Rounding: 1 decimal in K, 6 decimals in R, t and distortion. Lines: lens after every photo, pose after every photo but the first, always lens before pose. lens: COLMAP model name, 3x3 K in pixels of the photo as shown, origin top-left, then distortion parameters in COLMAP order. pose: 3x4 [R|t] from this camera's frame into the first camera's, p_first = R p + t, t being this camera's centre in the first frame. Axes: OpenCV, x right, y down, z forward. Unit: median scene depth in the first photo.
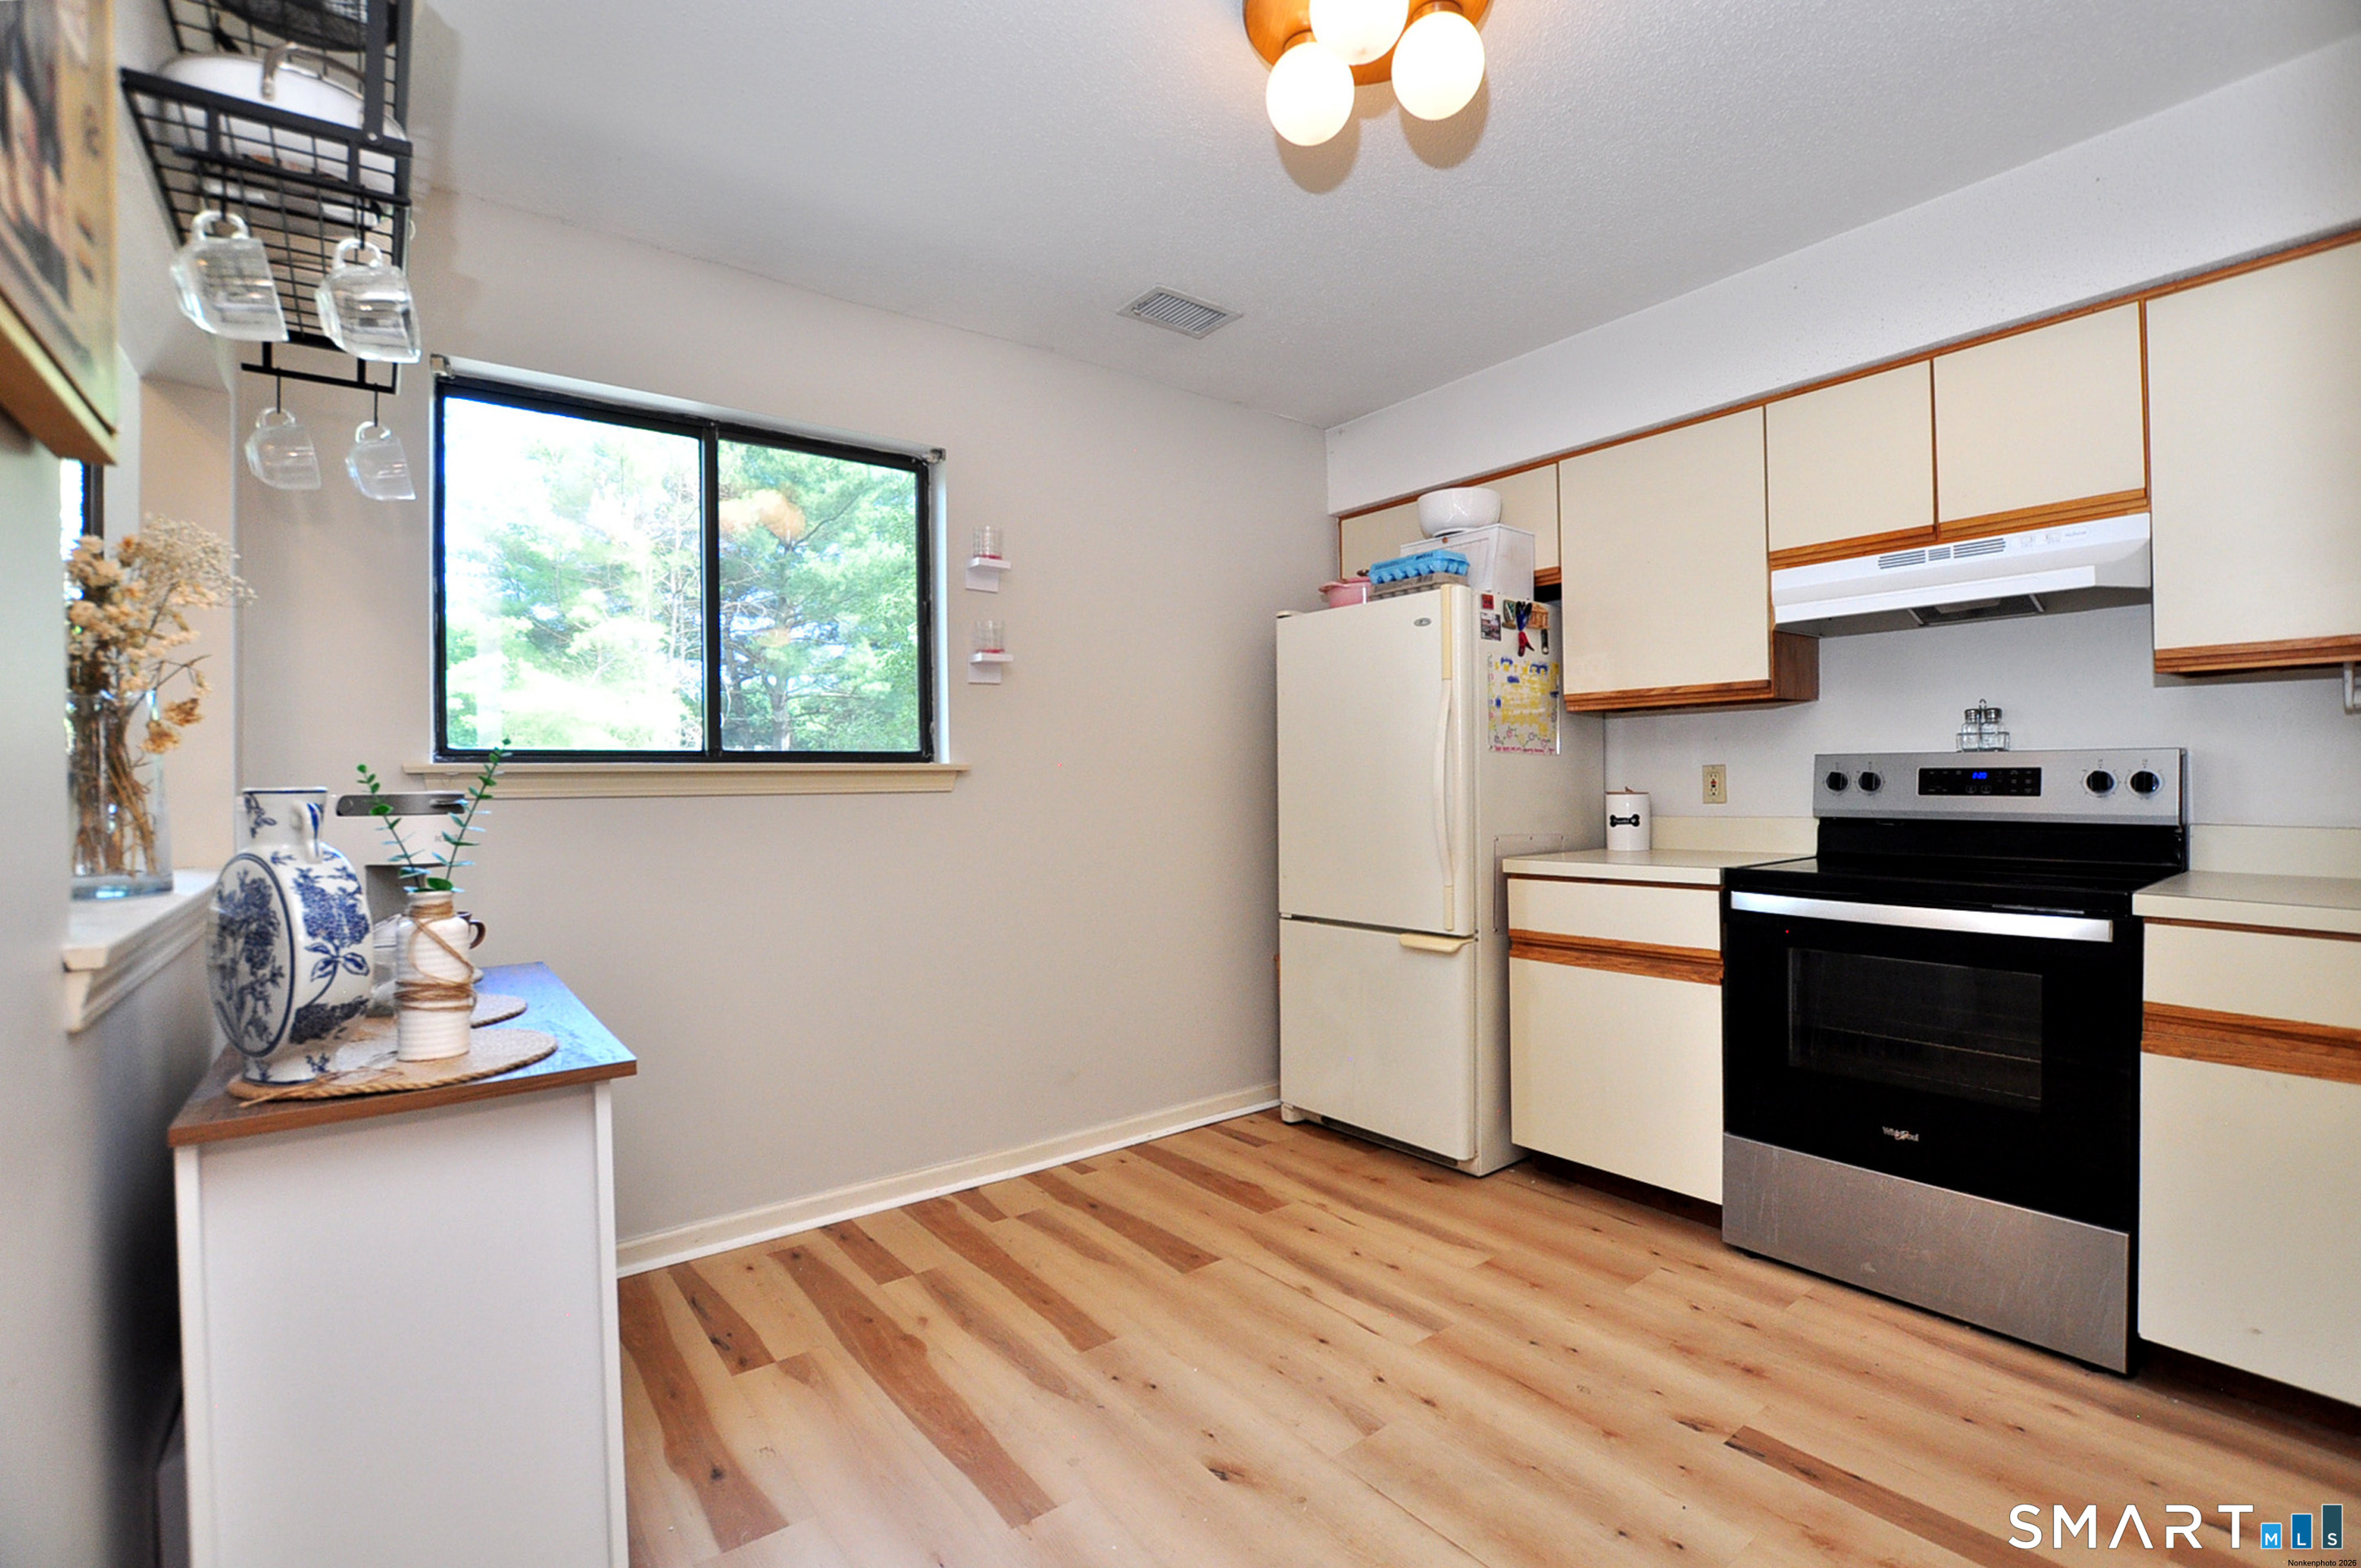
lens RADIAL K [[1075.9, 0, 1180.5], [0, 1075.9, 784.0], [0, 0, 1]] dist [-0.030688, 0.001460]
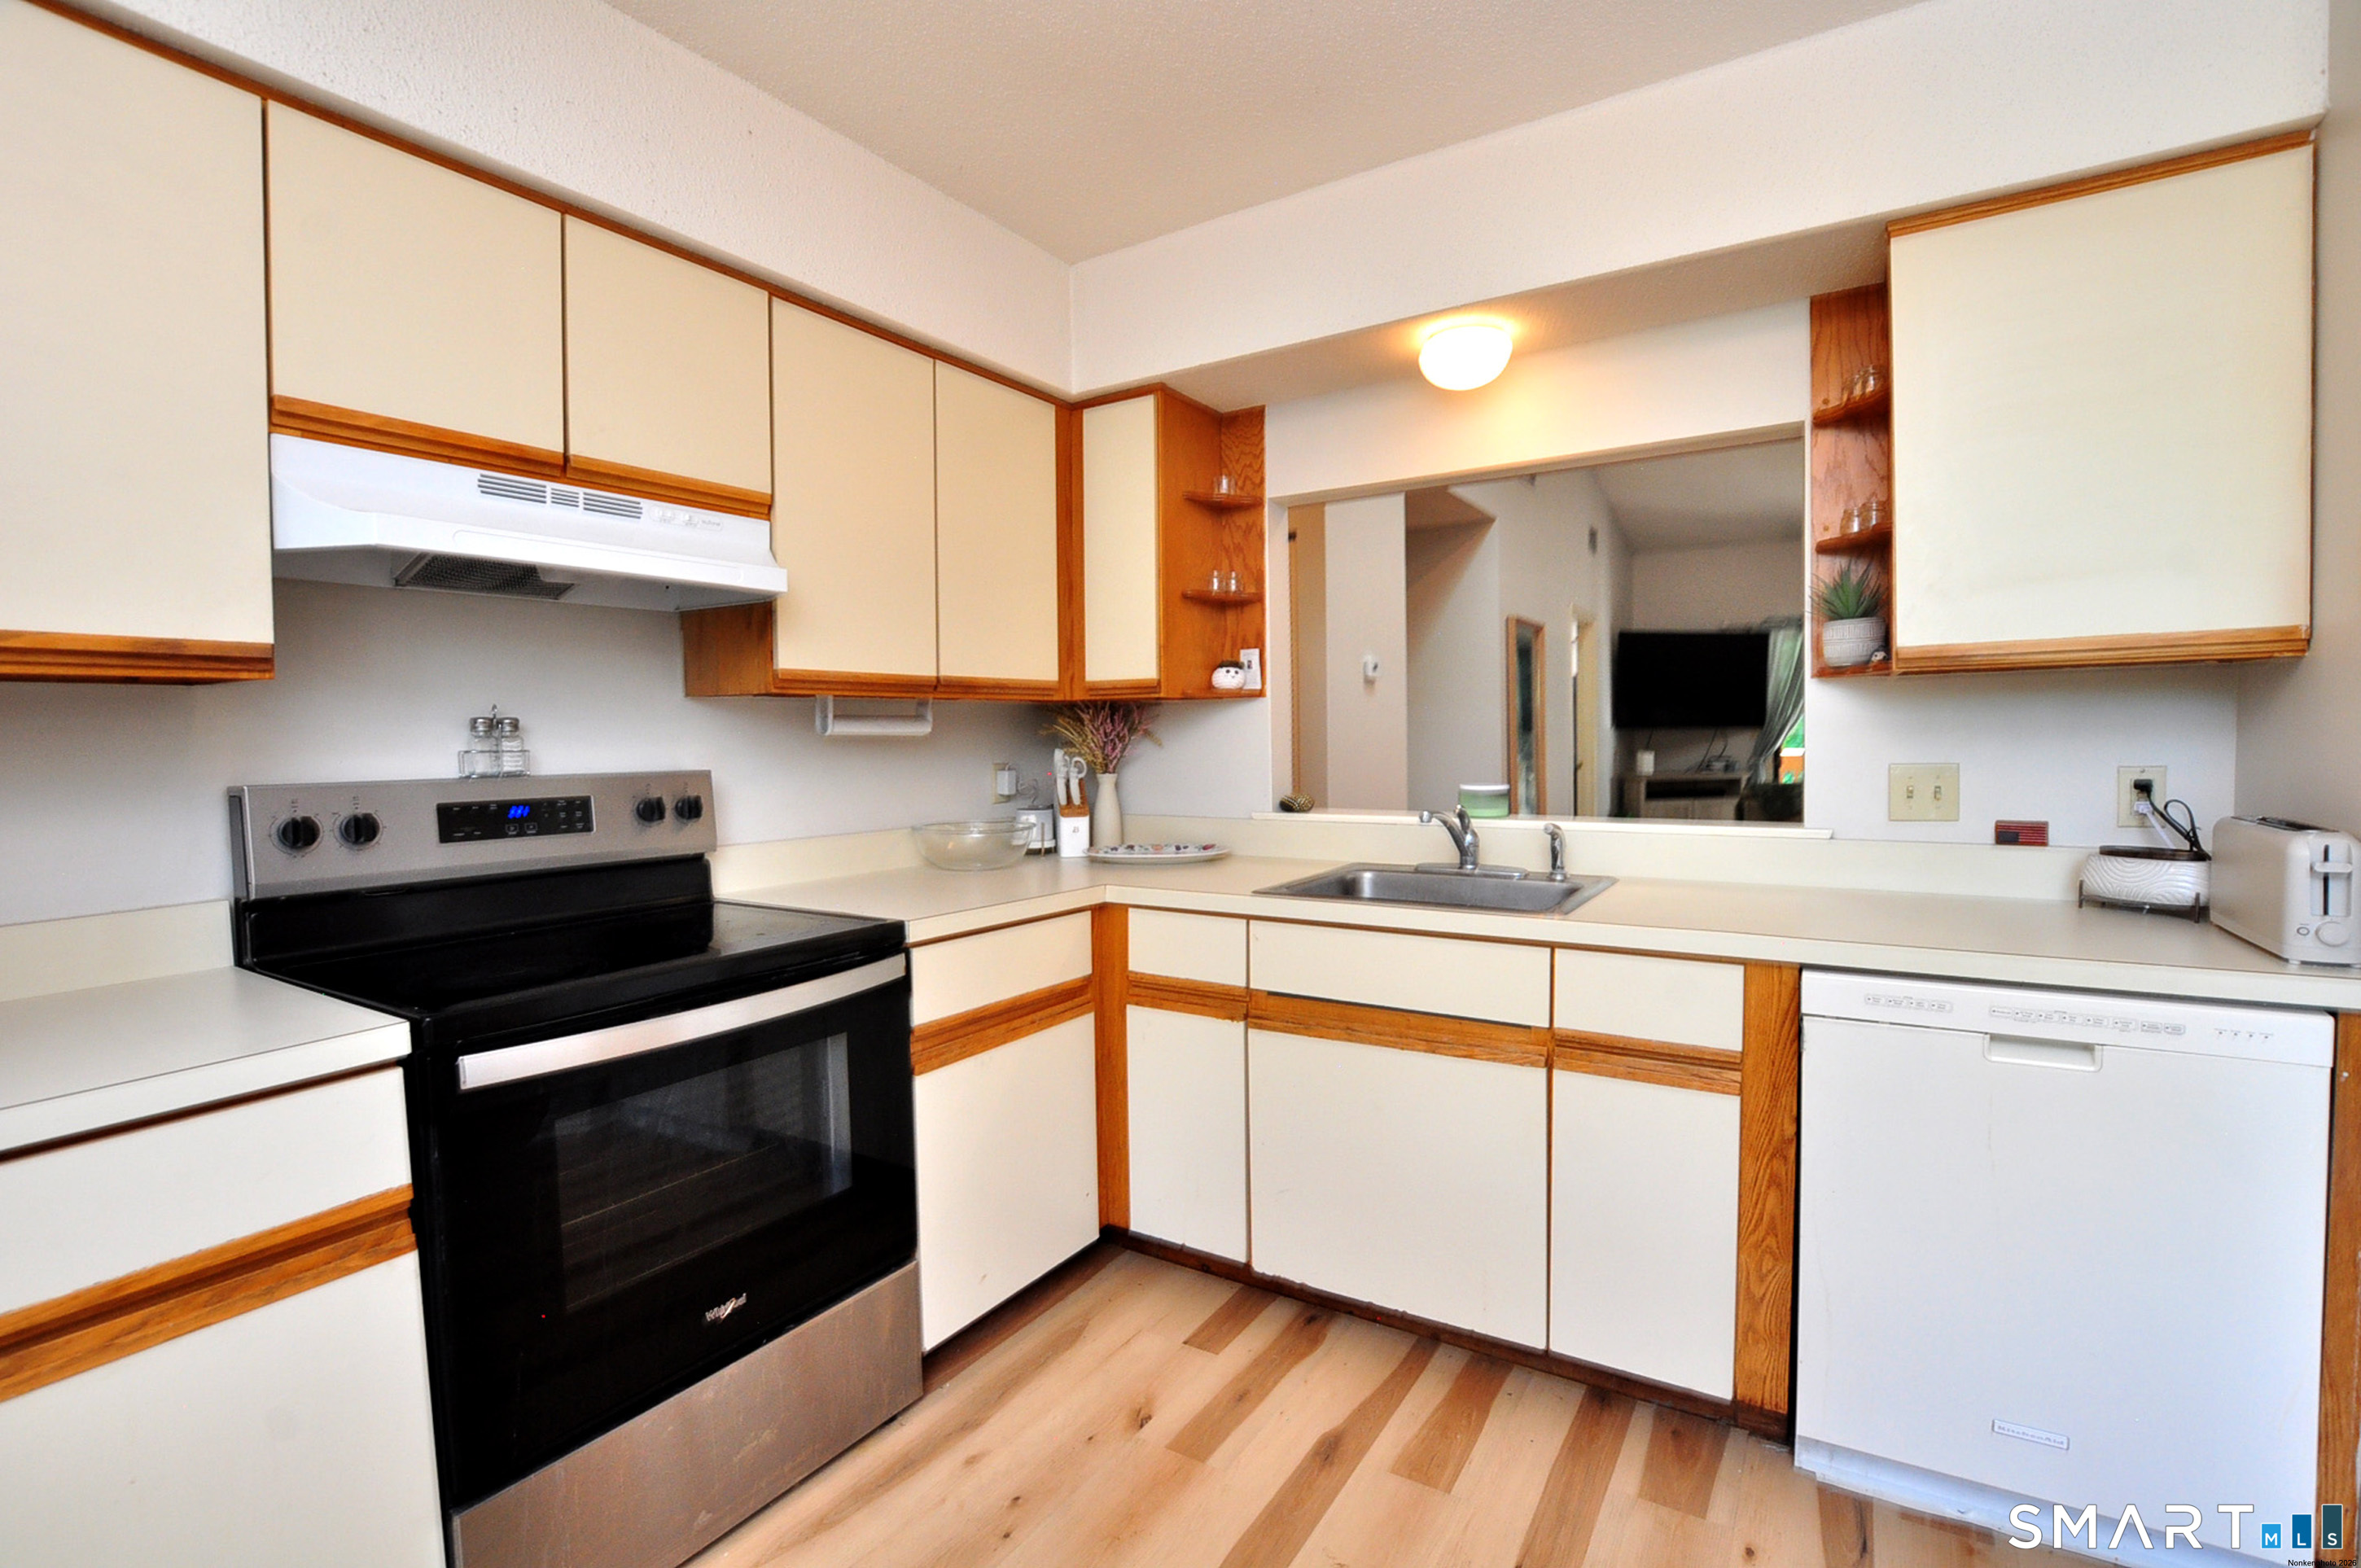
lens RADIAL K [[1075.9, 0, 1180.5], [0, 1075.9, 784.0], [0, 0, 1]] dist [-0.030688, 0.001460]
pose [[-0.374152, -0.024606, 0.927041, -0.077630], [0.024621, 0.999032, 0.036454, -0.035776], [-0.927040, 0.036464, -0.373184, 0.731025]]
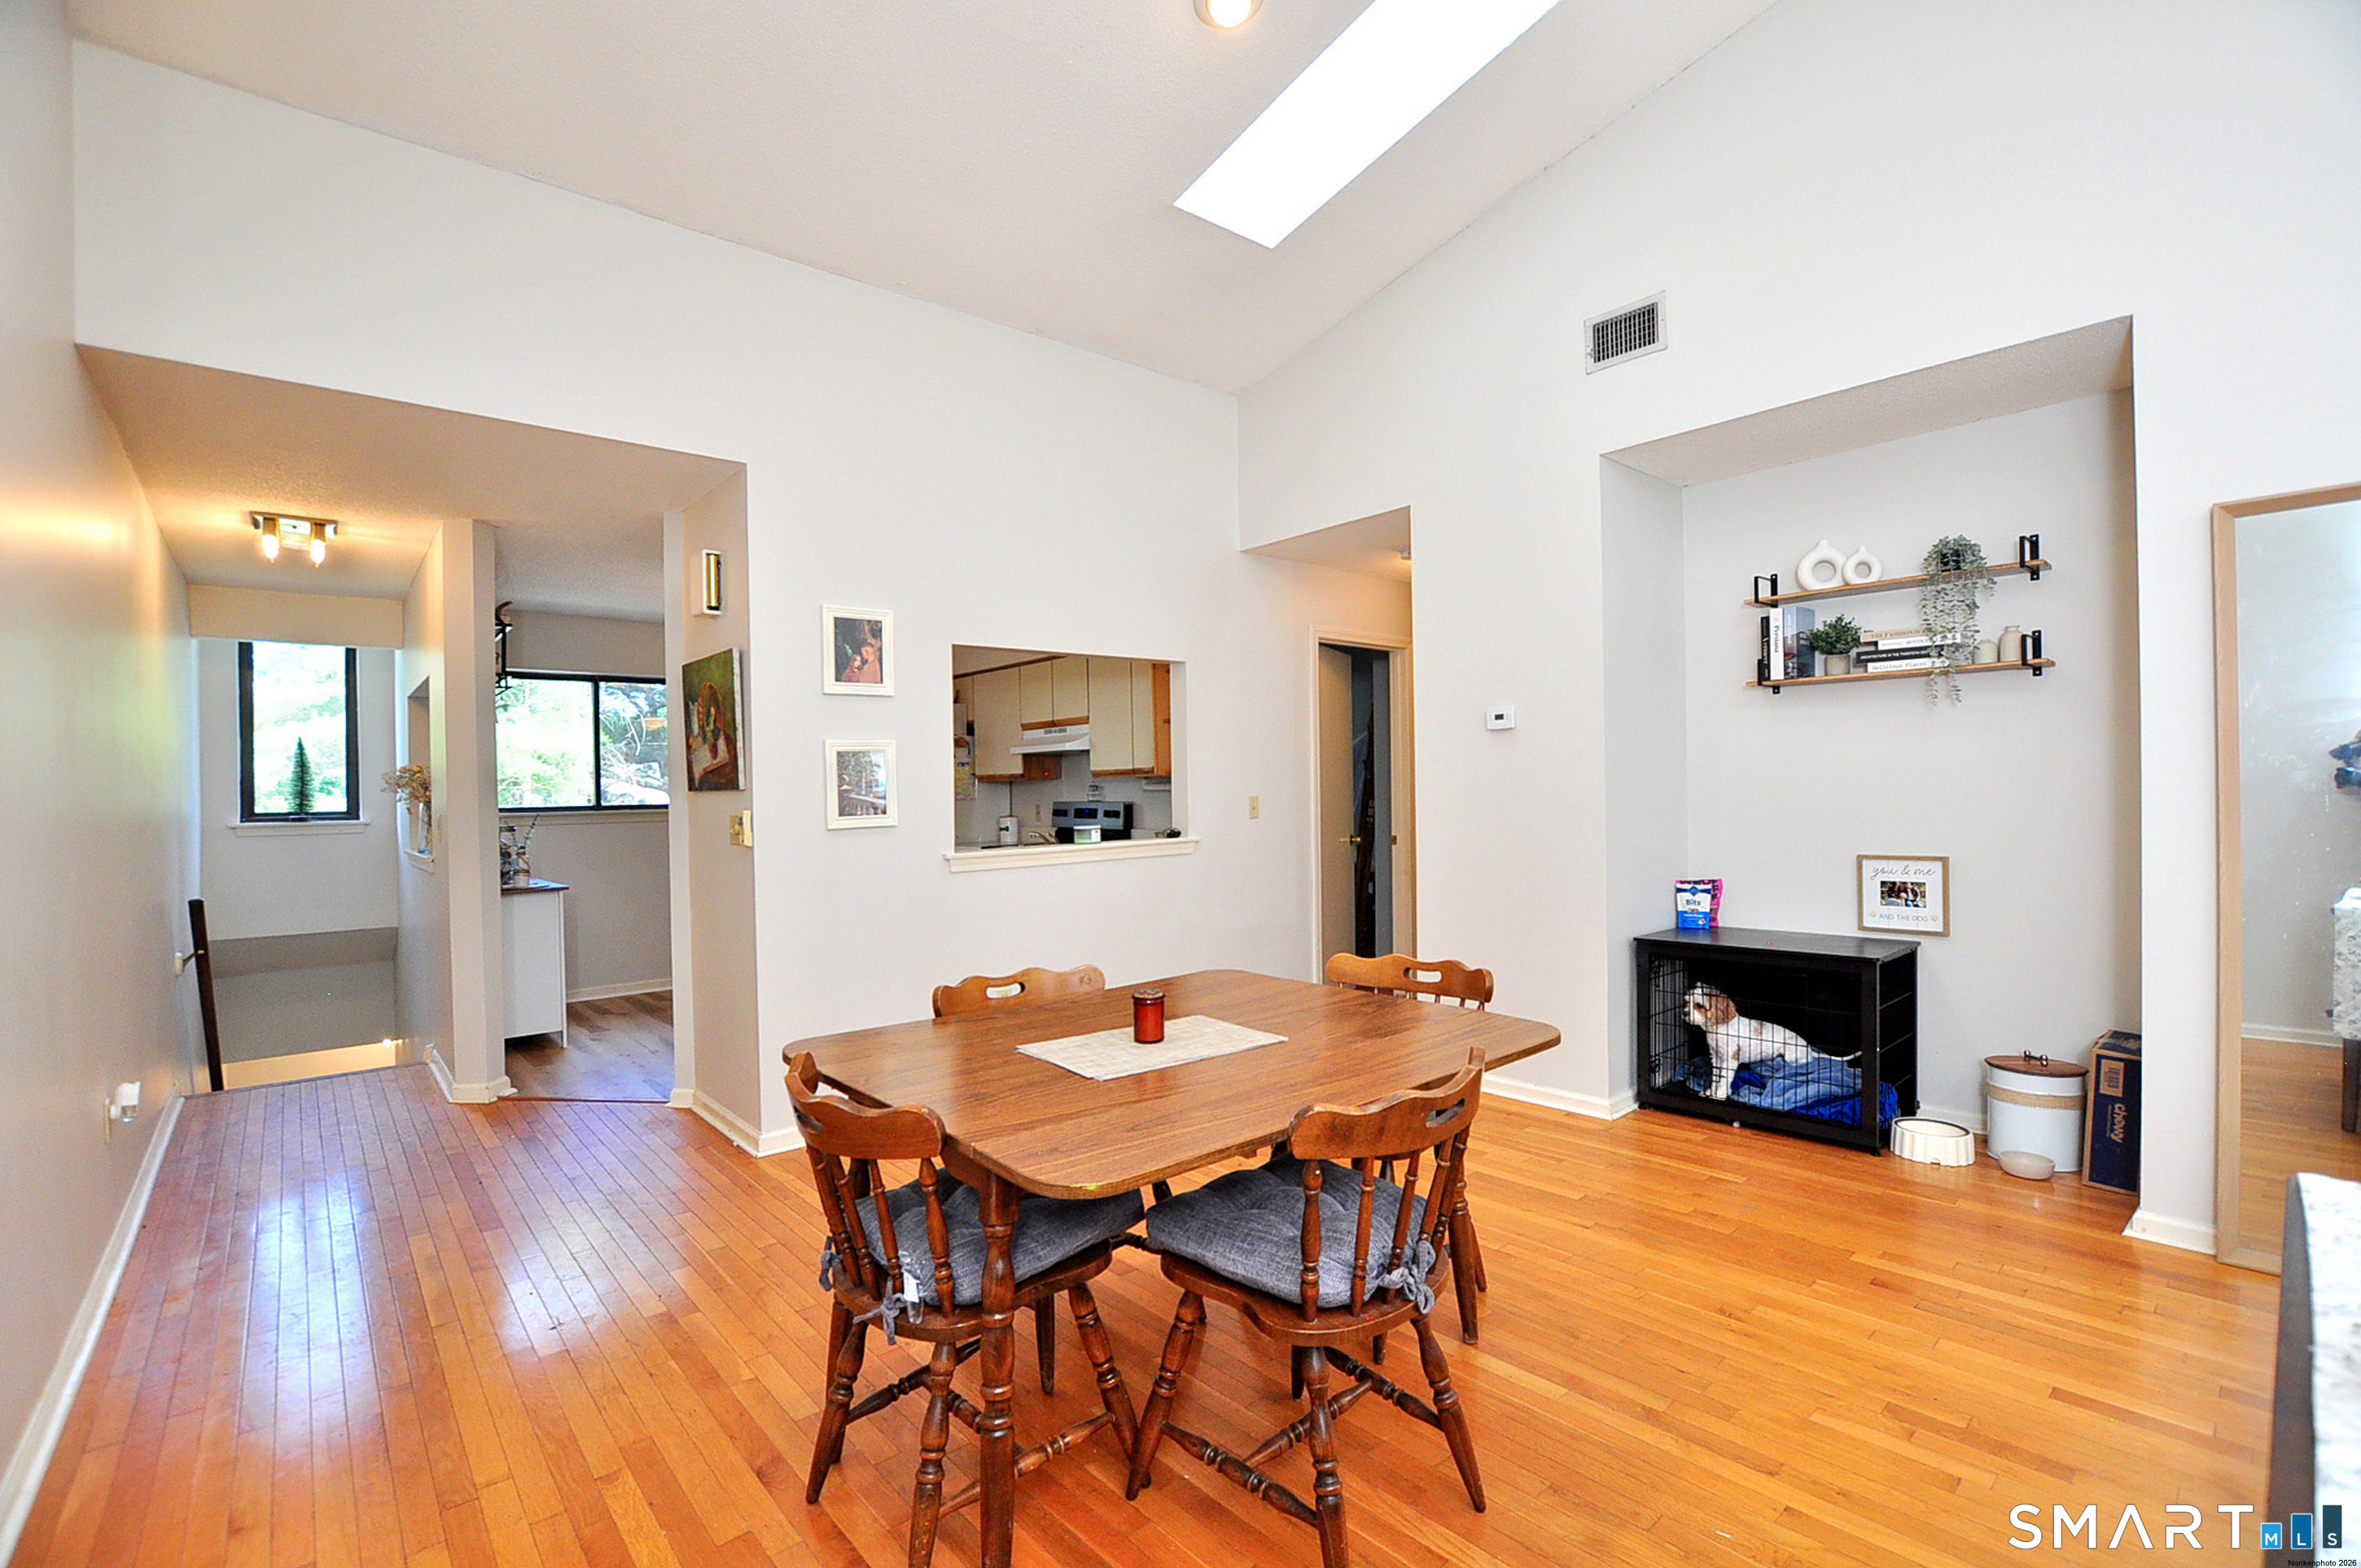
lens RADIAL K [[1022.9, 0, 1180.5], [0, 1022.9, 784.0], [0, 0, 1]] dist [0.000553, 0.000393]
pose [[0.994792, -0.004663, 0.101817, 0.632903], [0.006241, 0.999865, -0.015190, -0.027285], [-0.101732, 0.015747, 0.994687, -1.425851]]
